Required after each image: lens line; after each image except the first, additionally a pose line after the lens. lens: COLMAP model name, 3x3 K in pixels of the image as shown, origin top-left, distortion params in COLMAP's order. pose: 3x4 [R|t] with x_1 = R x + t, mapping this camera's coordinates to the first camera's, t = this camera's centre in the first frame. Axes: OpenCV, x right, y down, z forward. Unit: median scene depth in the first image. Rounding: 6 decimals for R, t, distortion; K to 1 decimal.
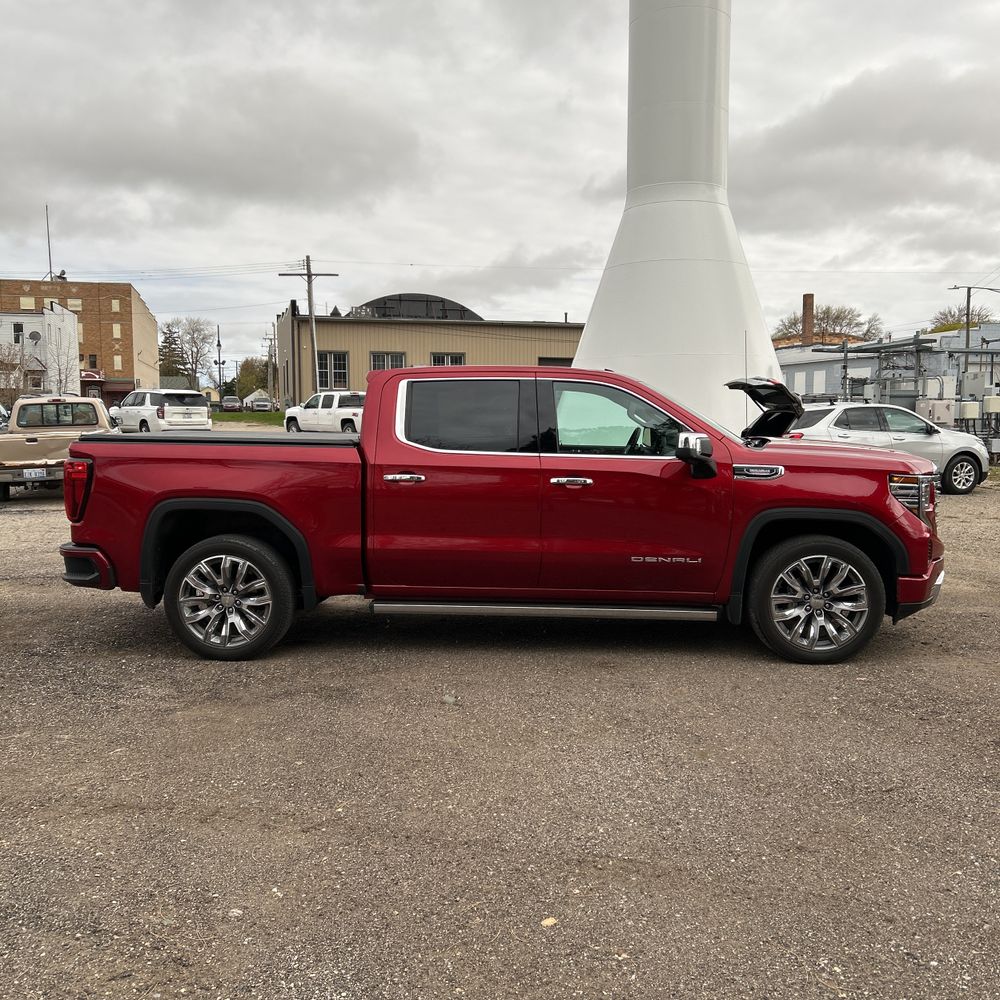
lens RADIAL K [[990.5, 0, 488.6], [0, 990.5, 514.0], [0, 0, 1]] dist [0.101581, -0.210930]
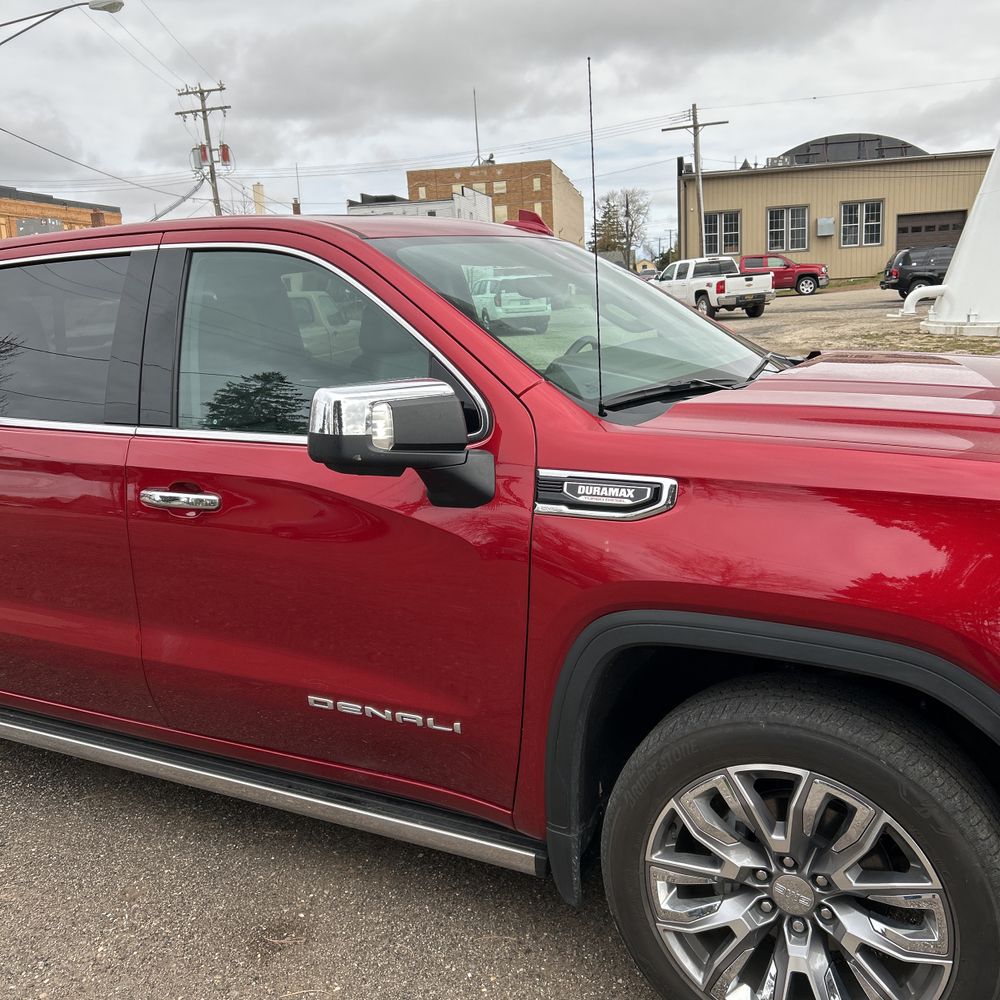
lens RADIAL K [[996.4, 0, 489.0], [0, 996.4, 503.5], [0, 0, 1]] dist [0.039091, -0.043293]
pose [[0.907159, 0.036950, -0.419163, 0.081798], [0.012405, 0.993356, 0.114414, -0.016901], [0.420606, -0.108991, 0.900673, 0.149594]]
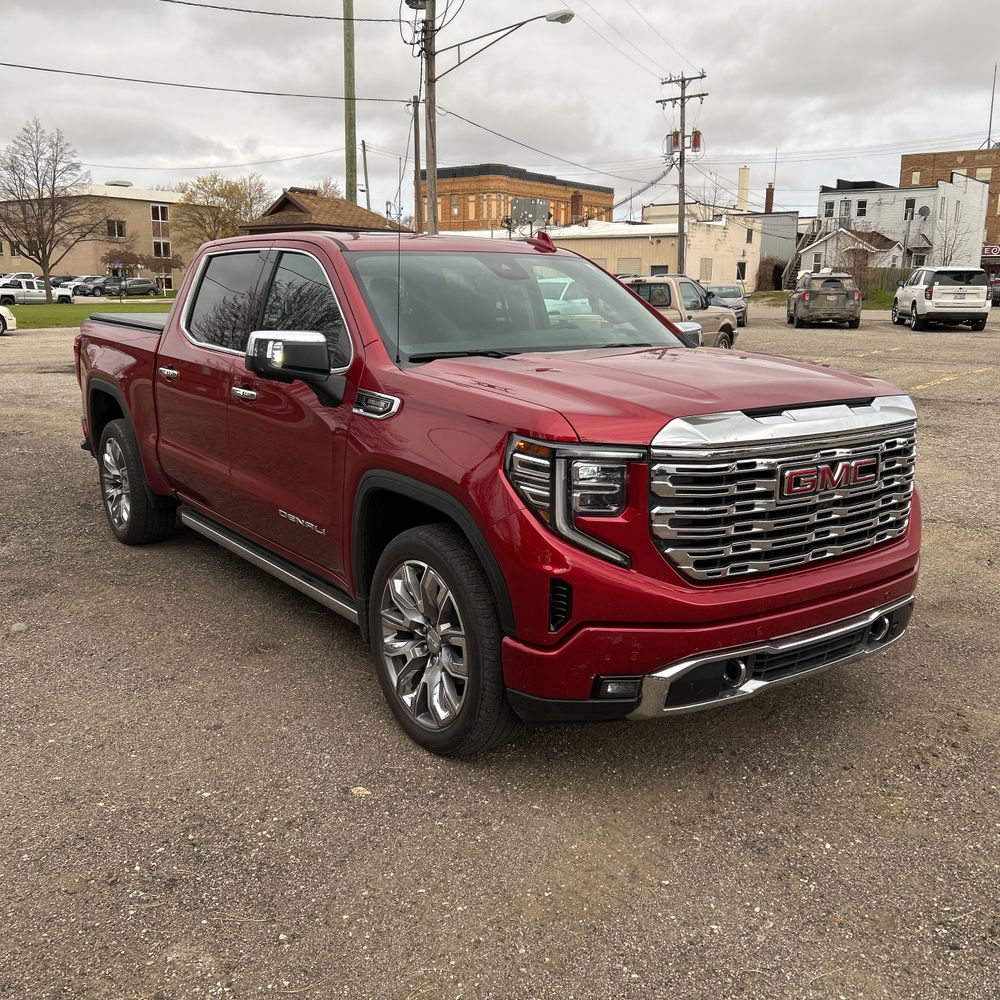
lens RADIAL K [[996.4, 0, 489.0], [0, 996.4, 503.5], [0, 0, 1]] dist [0.039091, -0.043293]
pose [[0.628684, 0.168087, -0.759278, 0.169276], [-0.085883, 0.985396, 0.147034, -0.016752], [0.772904, -0.027229, 0.633938, 0.146799]]
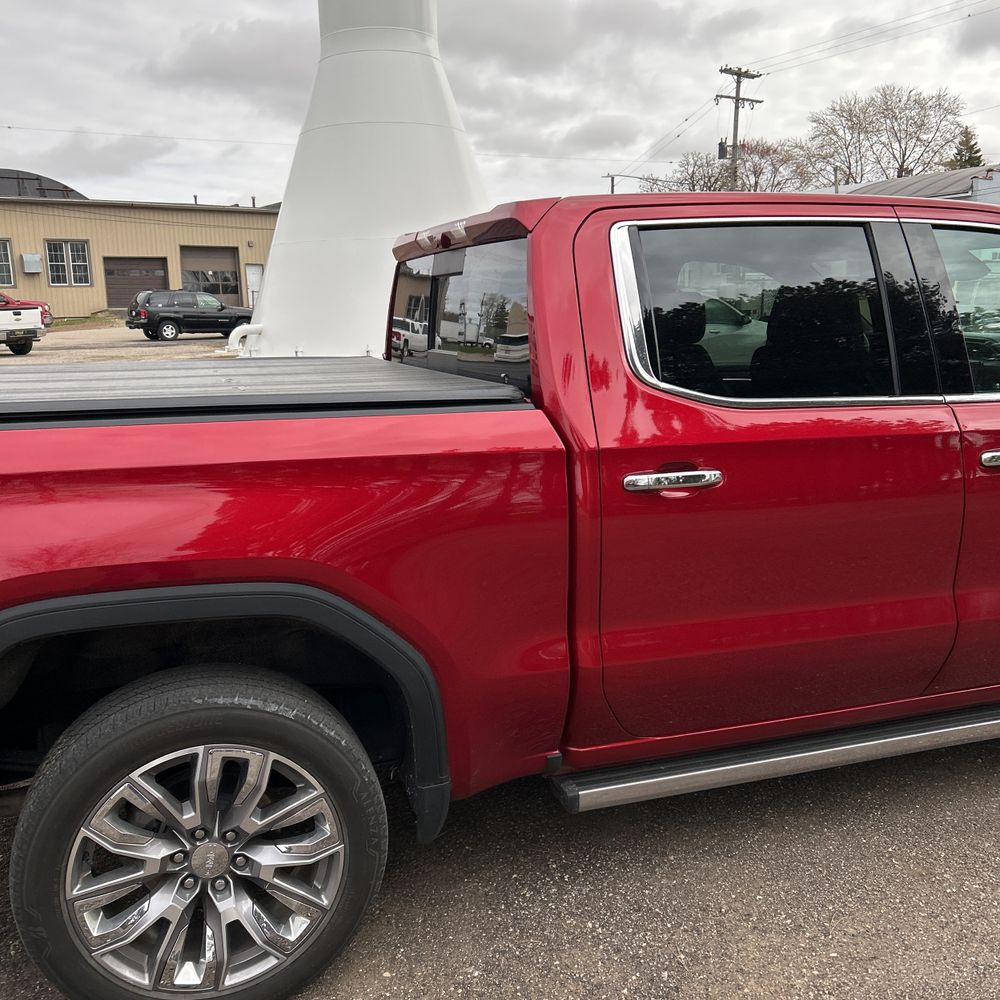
lens RADIAL K [[1003.8, 0, 486.1], [0, 1003.8, 517.4], [0, 0, 1]] dist [0.009979, 0.019254]
pose [[0.932373, -0.095893, 0.348548, -0.064391], [0.059165, 0.991653, 0.114557, -0.015702], [-0.356624, -0.086188, 0.930264, 0.146413]]
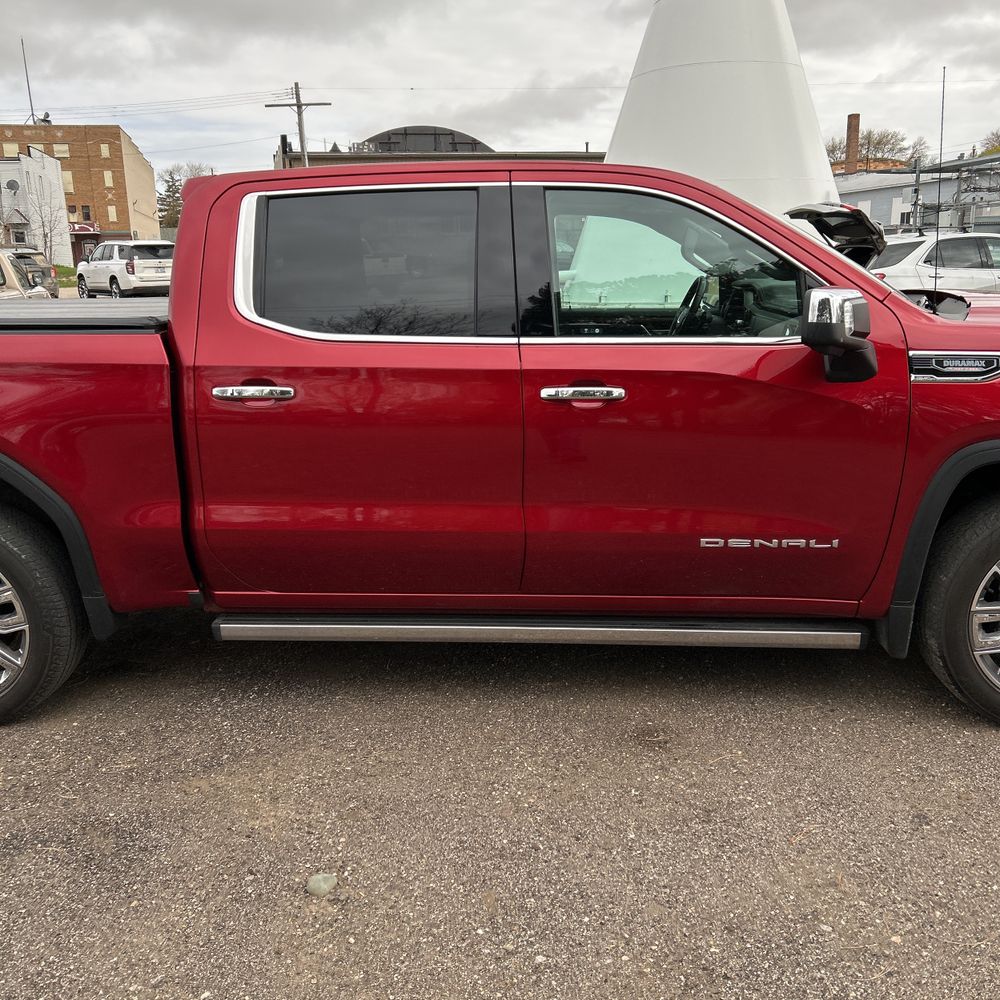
lens RADIAL K [[1003.8, 0, 486.1], [0, 1003.8, 517.4], [0, 0, 1]] dist [0.009979, 0.019254]
pose [[0.999458, -0.019349, -0.026635, 0.010340], [0.023139, 0.988371, 0.150292, -0.010538], [0.023417, -0.150827, 0.988283, 0.107042]]
